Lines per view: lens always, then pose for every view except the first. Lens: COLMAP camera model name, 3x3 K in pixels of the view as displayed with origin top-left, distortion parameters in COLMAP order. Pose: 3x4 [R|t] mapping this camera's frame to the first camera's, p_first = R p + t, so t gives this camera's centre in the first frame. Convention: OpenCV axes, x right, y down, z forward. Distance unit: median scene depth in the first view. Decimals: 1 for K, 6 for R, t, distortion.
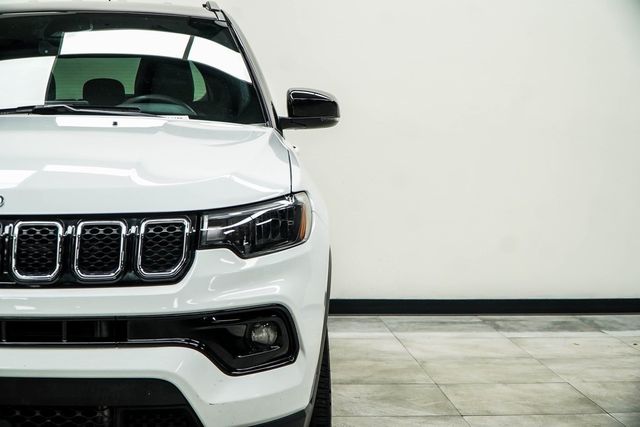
lens RADIAL K [[1116.0, 0, 319.7], [0, 1116.0, 214.5], [0, 0, 1]] dist [-0.225051, 0.000000]
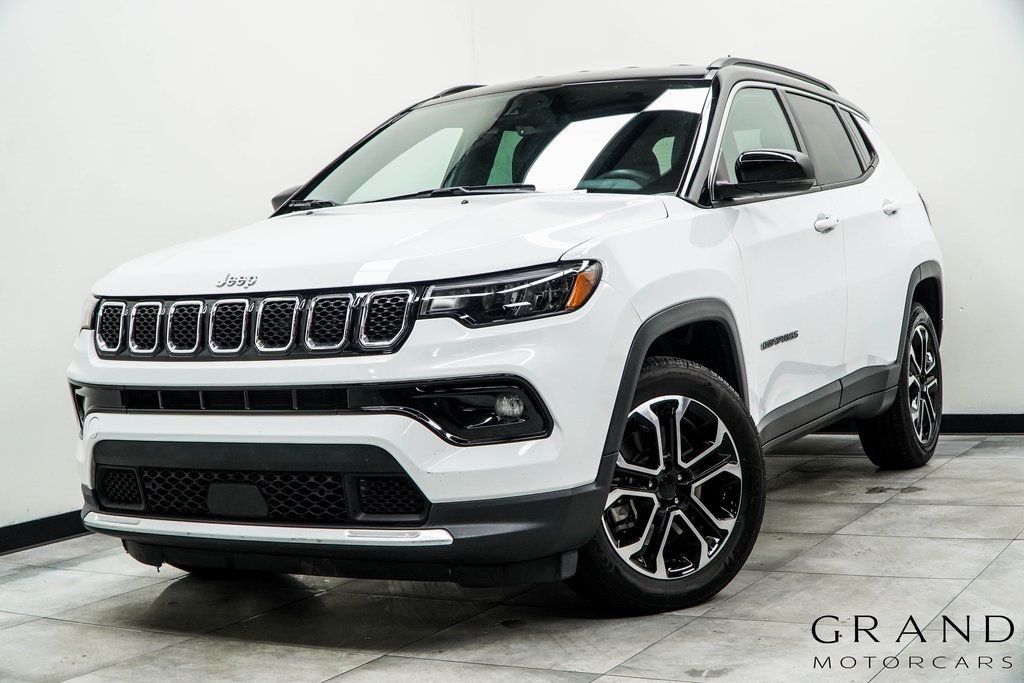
lens RADIAL K [[1414.9, 0, 518.8], [0, 1414.9, 329.7], [0, 0, 1]] dist [-0.023952, 0.000000]
pose [[0.845233, -0.025404, -0.533794, 0.561730], [0.036596, 0.999276, 0.010391, 0.027083], [0.533143, -0.028318, 0.845551, -0.028094]]
